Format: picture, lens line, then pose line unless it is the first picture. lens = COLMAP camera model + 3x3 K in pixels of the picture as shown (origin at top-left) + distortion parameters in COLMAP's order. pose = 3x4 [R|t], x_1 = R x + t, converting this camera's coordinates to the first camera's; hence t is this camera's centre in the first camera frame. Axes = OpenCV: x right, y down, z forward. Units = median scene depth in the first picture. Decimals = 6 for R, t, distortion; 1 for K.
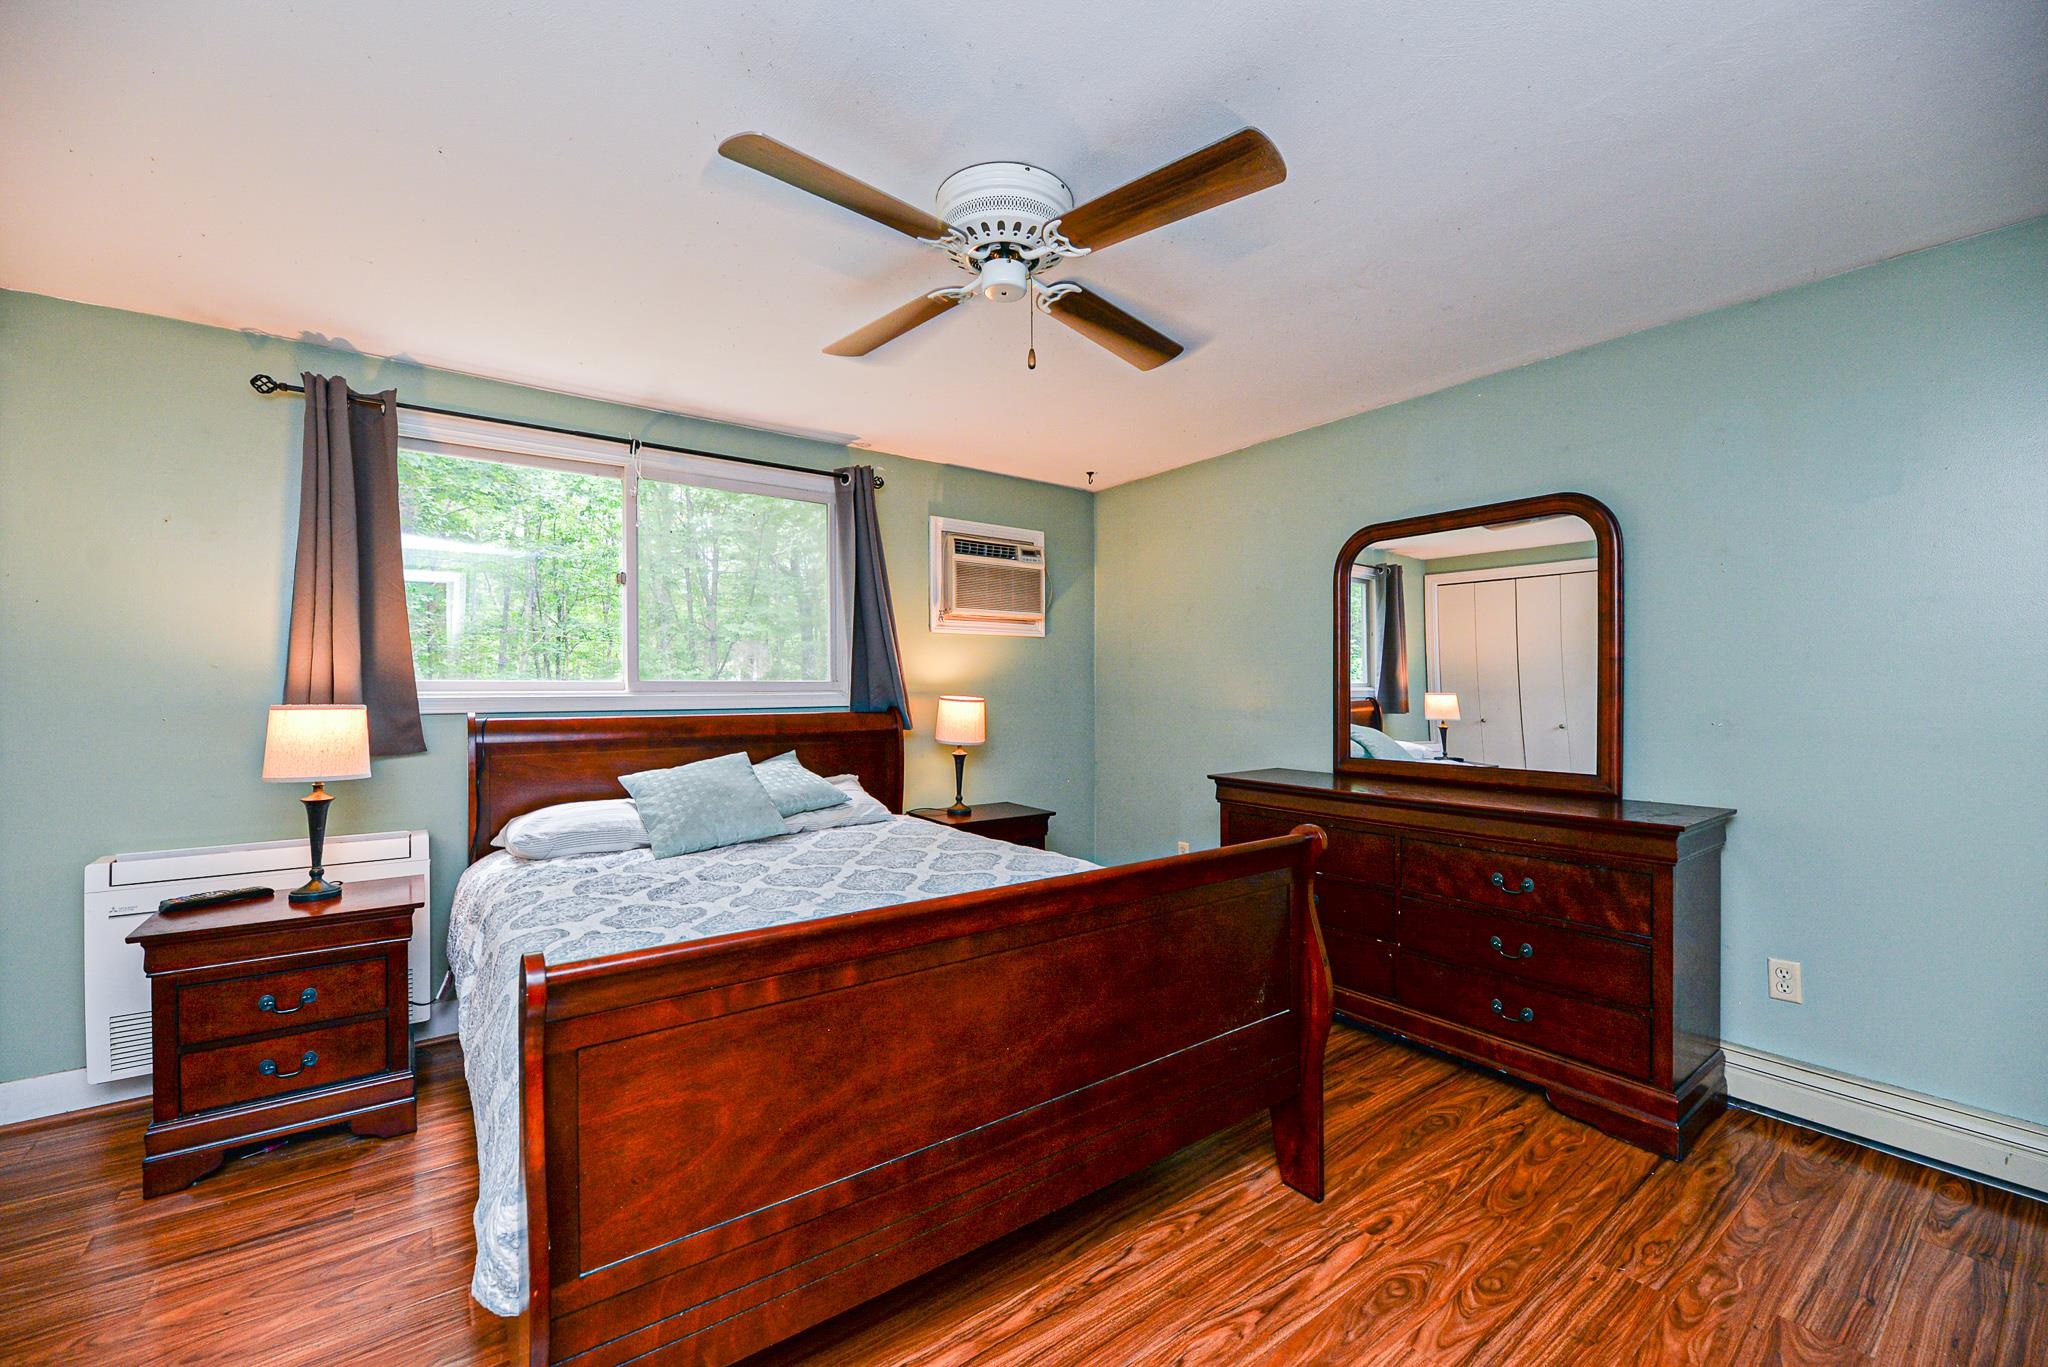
lens RADIAL K [[833.1, 0, 1024.0], [0, 833.1, 683.5], [0, 0, 1]] dist [0.001751, -0.003750]
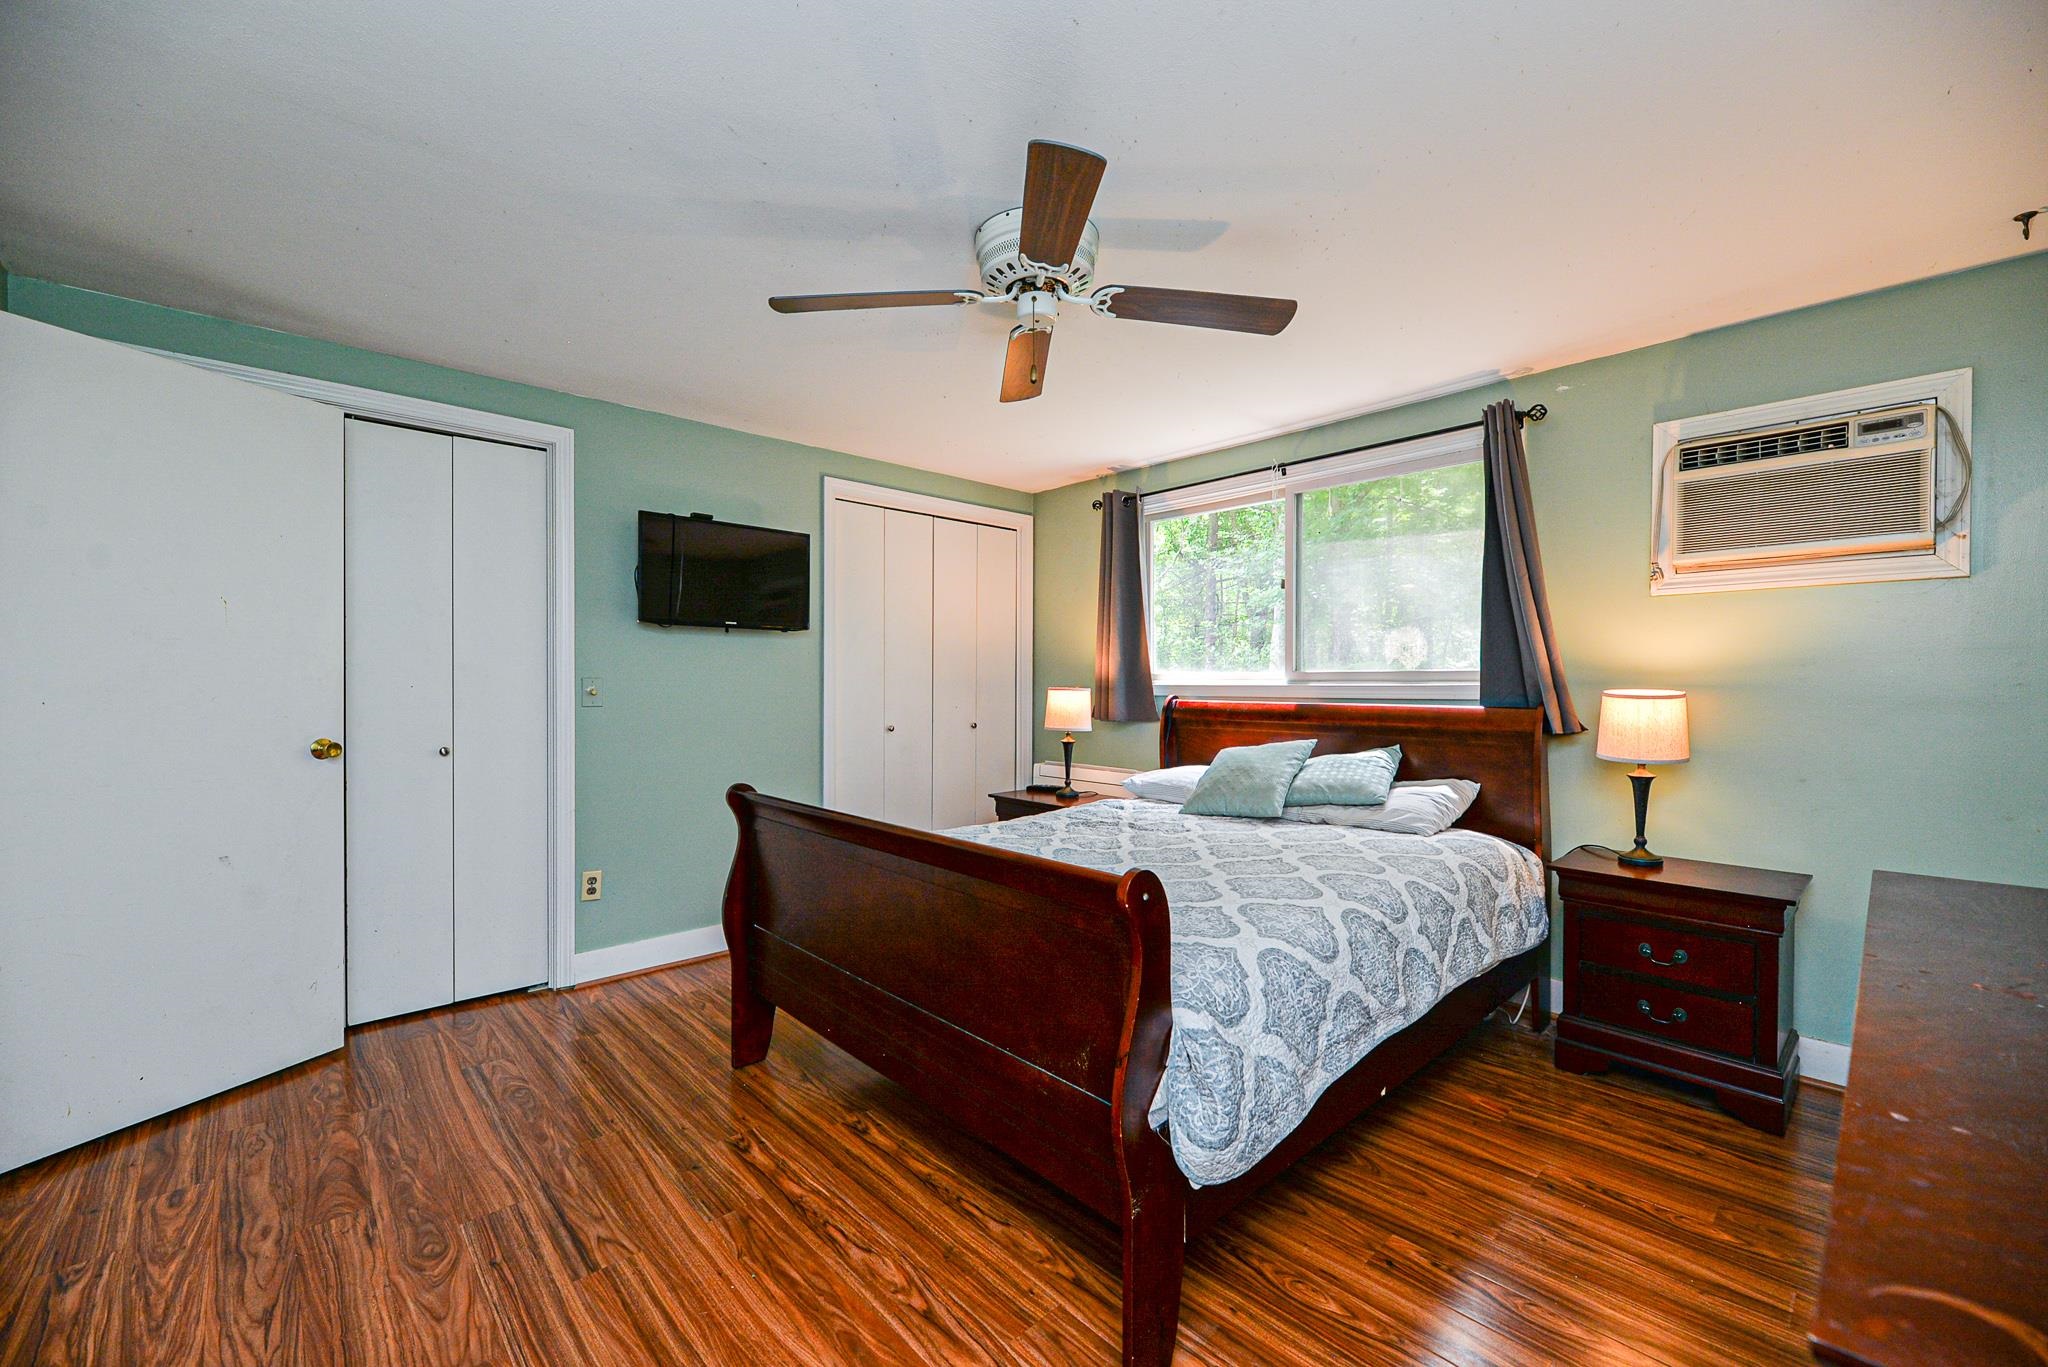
lens RADIAL K [[819.4, 0, 1021.2], [0, 819.4, 691.2], [0, 0, 1]] dist [0.001343, -0.003941]
pose [[0.102739, 0.019461, -0.994518, 0.631551], [0.015686, 0.999653, 0.021182, -0.006280], [0.994585, -0.017776, 0.102398, 0.512665]]
